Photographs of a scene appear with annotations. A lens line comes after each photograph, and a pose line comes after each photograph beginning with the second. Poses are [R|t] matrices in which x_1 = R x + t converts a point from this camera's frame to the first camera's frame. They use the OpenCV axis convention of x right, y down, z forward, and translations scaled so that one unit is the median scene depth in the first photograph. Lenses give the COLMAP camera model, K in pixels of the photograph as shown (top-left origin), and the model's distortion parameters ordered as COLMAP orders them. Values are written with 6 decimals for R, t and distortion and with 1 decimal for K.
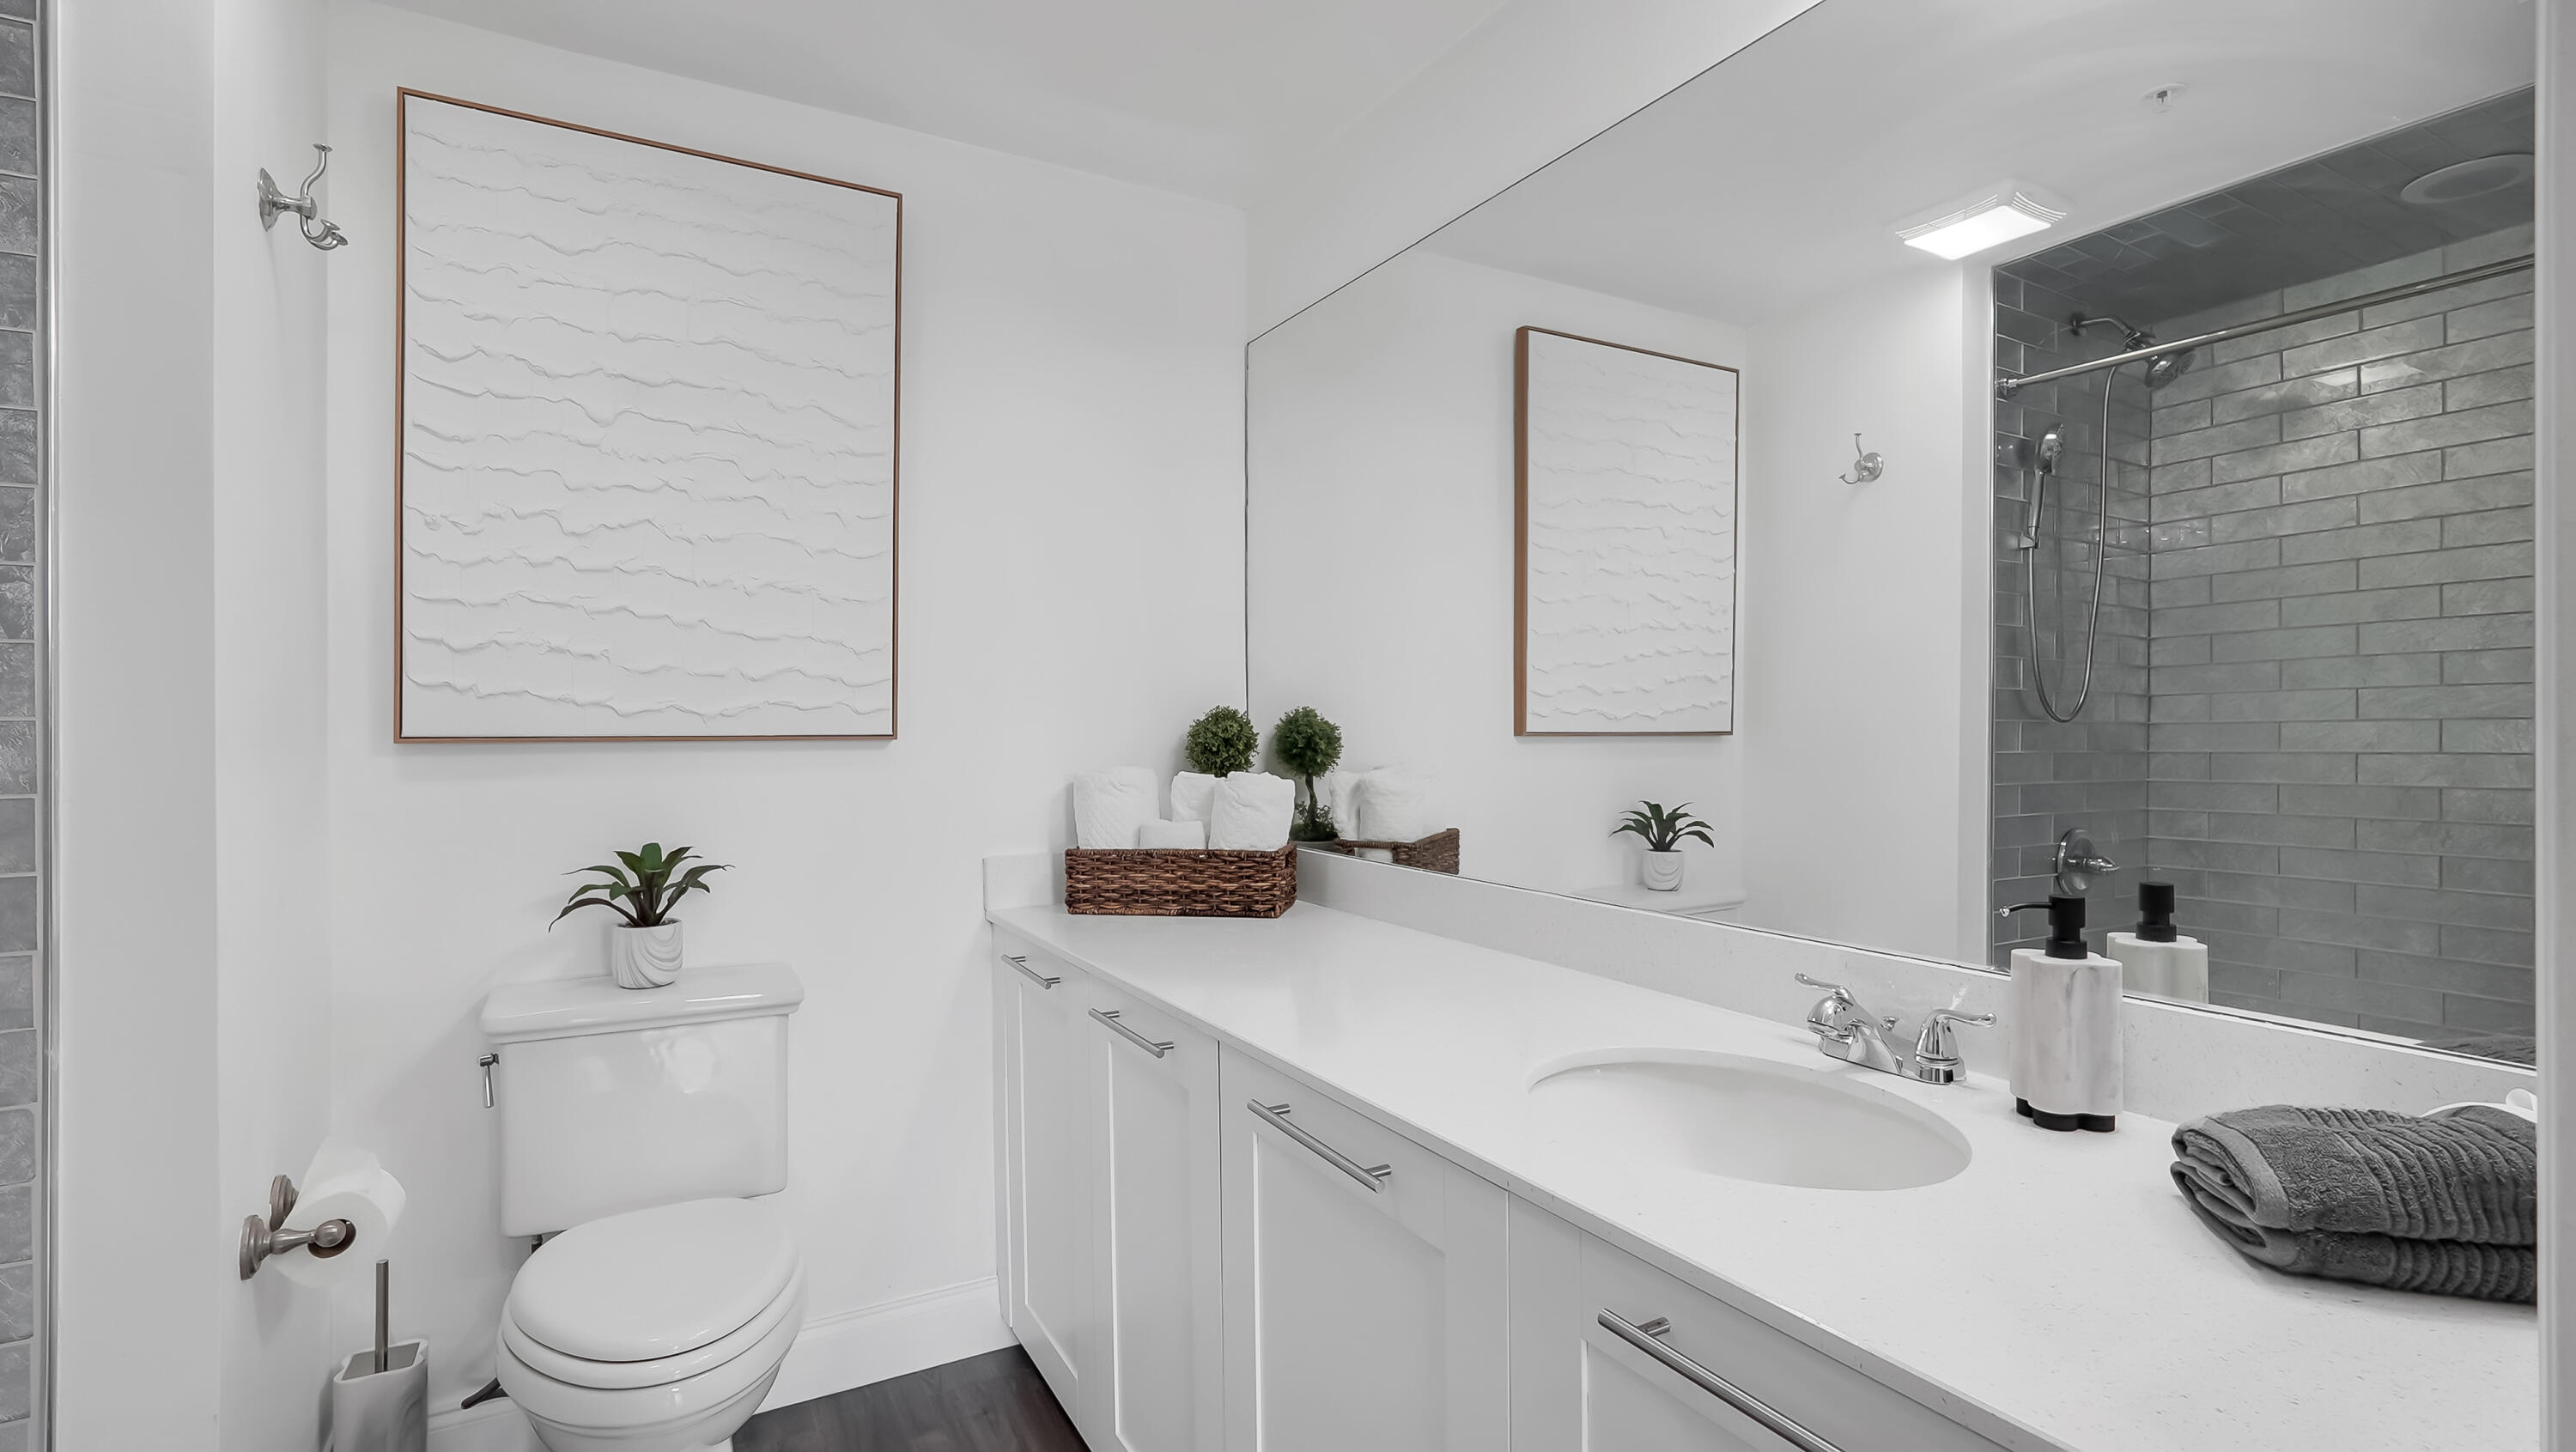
lens RADIAL K [[1203.0, 0, 1285.9], [0, 1203.0, 712.2], [0, 0, 1]] dist [0.000736, 0.000635]
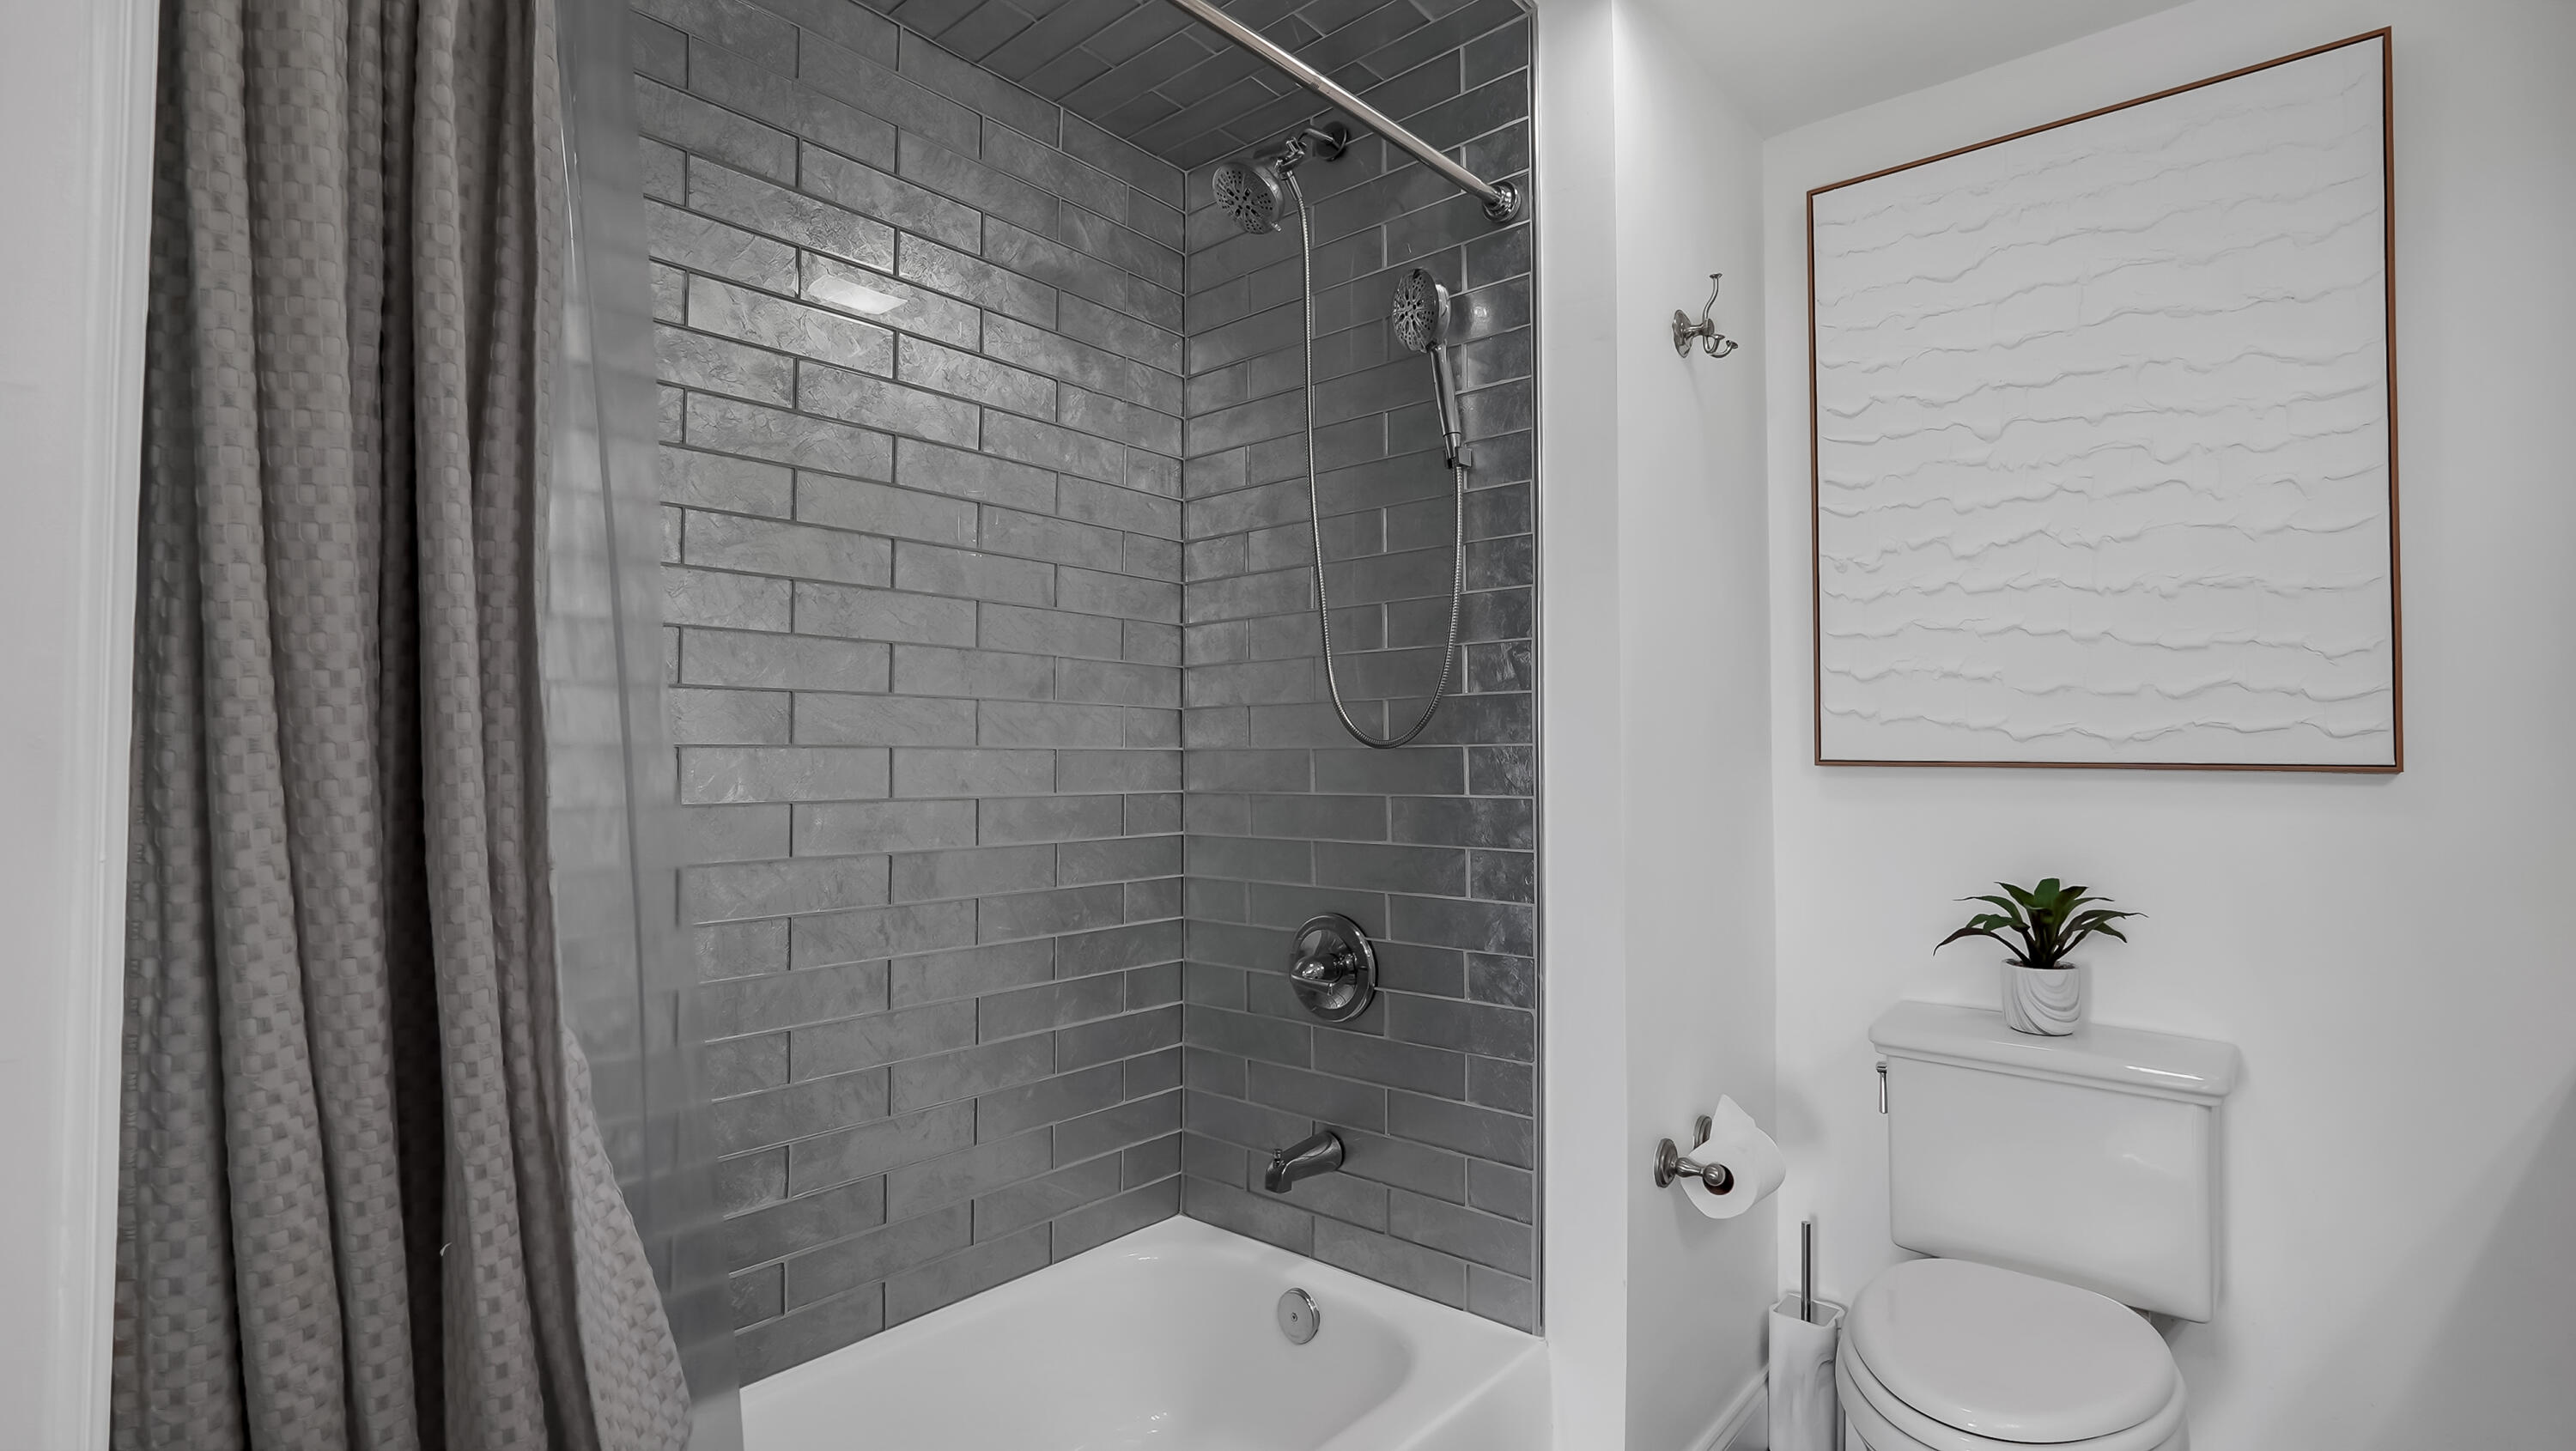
lens RADIAL K [[1202.9, 0, 1285.9], [0, 1202.9, 711.7], [0, 0, 1]] dist [0.000736, 0.000635]
pose [[0.348887, -0.024332, -0.936849, 0.141178], [0.006294, 0.999701, -0.023621, -0.000986], [0.937144, 0.002344, 0.348936, 0.132895]]
